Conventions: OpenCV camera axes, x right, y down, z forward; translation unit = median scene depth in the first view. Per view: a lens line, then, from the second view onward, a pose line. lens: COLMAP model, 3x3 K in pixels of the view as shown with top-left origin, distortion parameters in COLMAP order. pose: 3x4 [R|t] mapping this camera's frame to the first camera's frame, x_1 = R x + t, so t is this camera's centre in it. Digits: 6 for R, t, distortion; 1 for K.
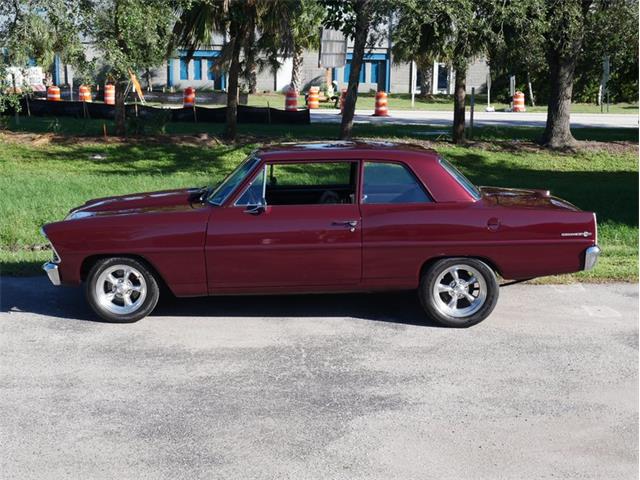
lens RADIAL K [[969.1, 0, 320.0], [0, 969.1, 240.0], [0, 0, 1]] dist [-0.006433, -0.052444]
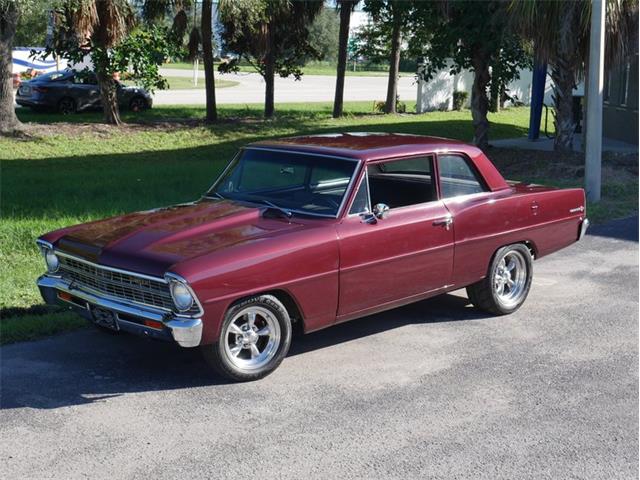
lens RADIAL K [[1085.2, 0, 320.0], [0, 1085.2, 240.0], [0, 0, 1]] dist [0.004884, -0.086464]
pose [[0.710197, -0.118641, 0.693934, -0.764690], [0.111542, 0.992210, 0.055480, -0.069217], [-0.695111, 0.038001, 0.717898, 0.328062]]
